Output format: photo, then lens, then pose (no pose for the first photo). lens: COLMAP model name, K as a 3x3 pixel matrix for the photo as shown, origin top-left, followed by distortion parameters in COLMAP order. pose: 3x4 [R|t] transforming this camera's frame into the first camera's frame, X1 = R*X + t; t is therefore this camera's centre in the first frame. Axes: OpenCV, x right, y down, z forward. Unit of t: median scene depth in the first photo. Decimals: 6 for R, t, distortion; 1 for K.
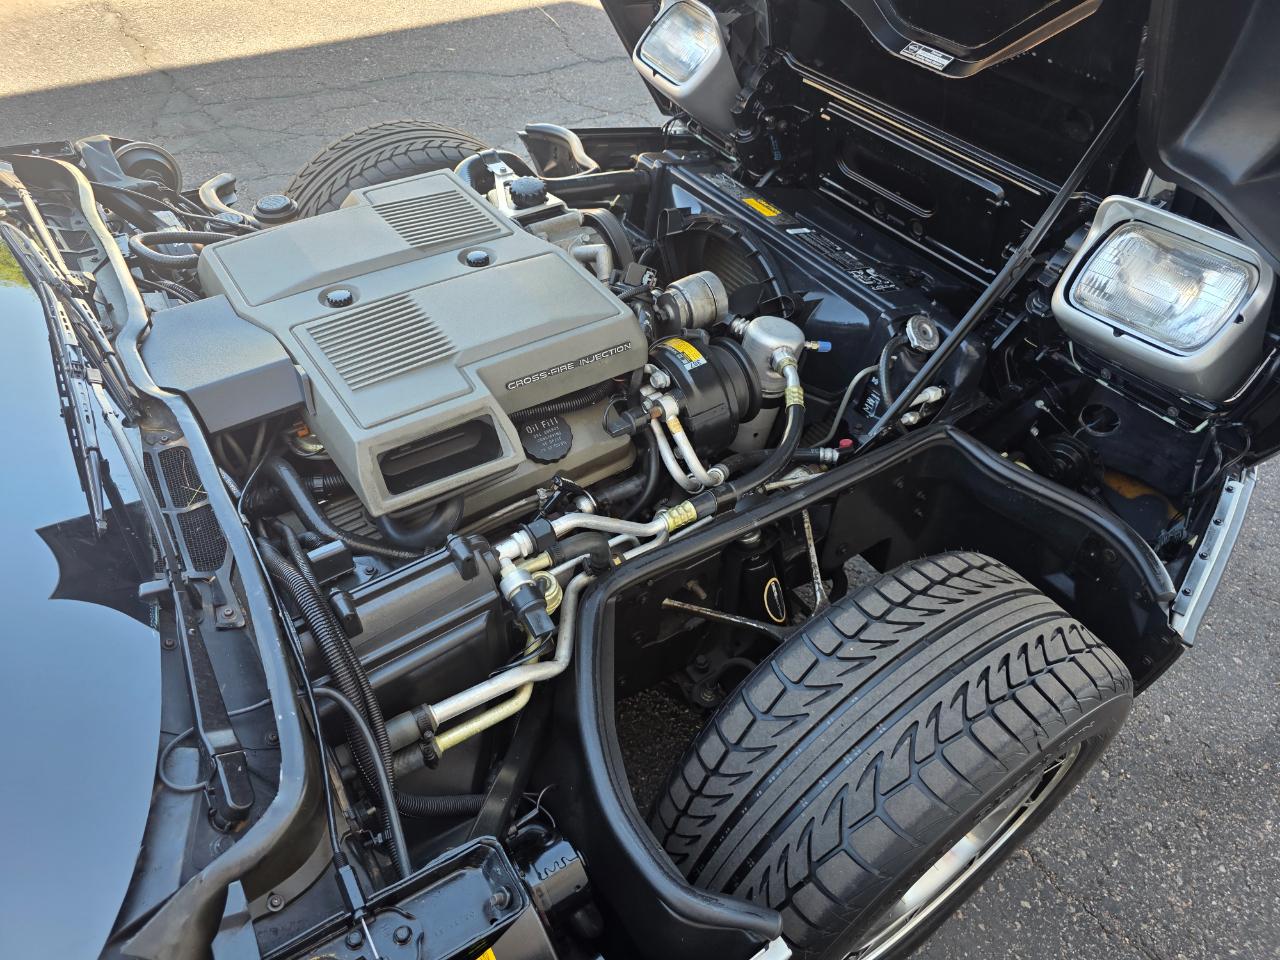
lens RADIAL K [[868.6, 0, 637.8], [0, 868.6, 480.8], [0, 0, 1]] dist [0.039428, -0.037144]
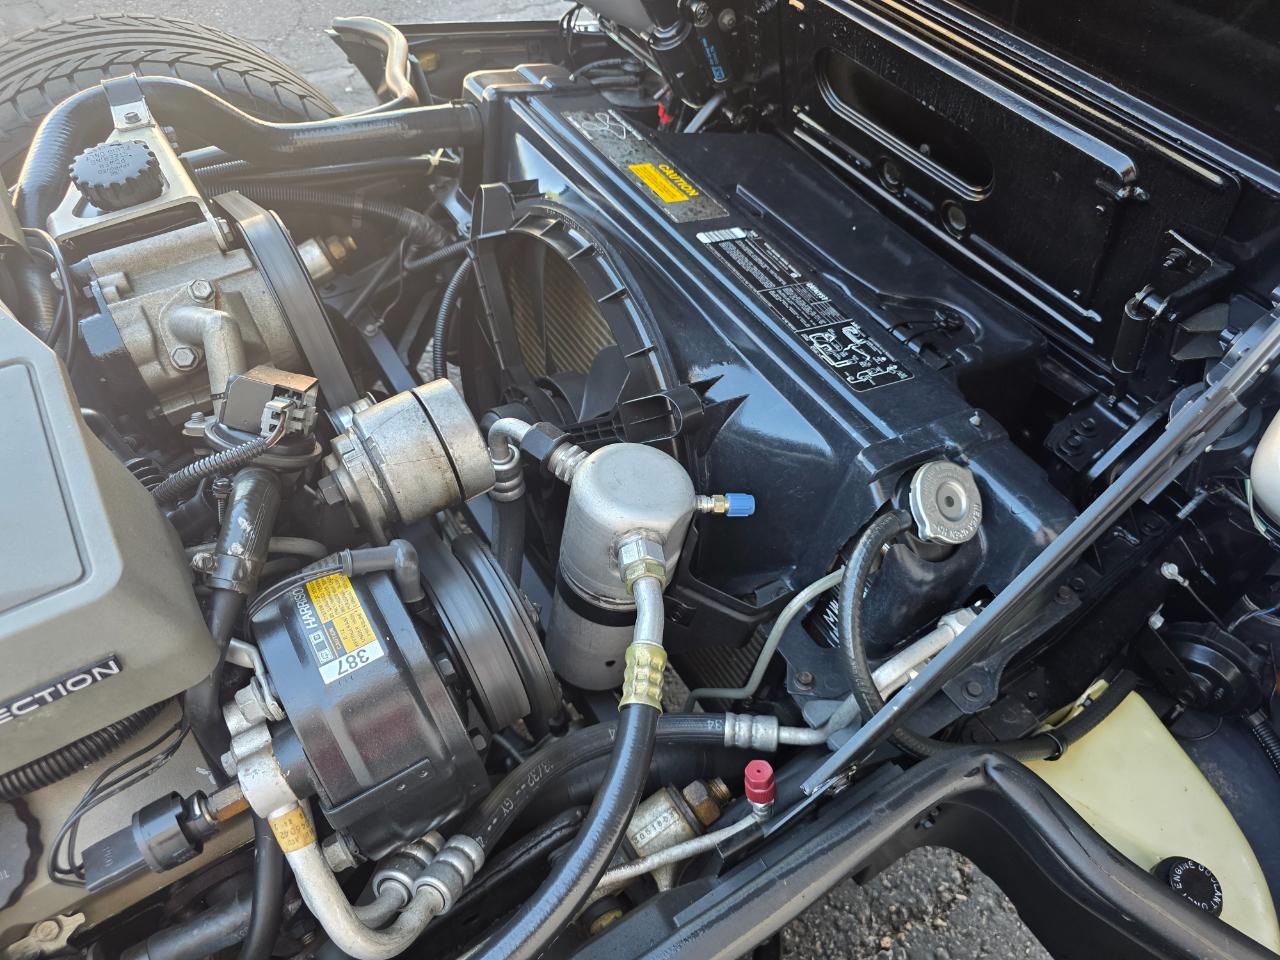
lens RADIAL K [[868.6, 0, 649.3], [0, 868.6, 488.5], [0, 0, 1]] dist [0.039428, -0.037144]
pose [[0.999316, 0.011576, -0.035114, 0.160936], [-0.007519, 0.993505, 0.113544, -0.195034], [0.036200, -0.113202, 0.992912, 0.463890]]
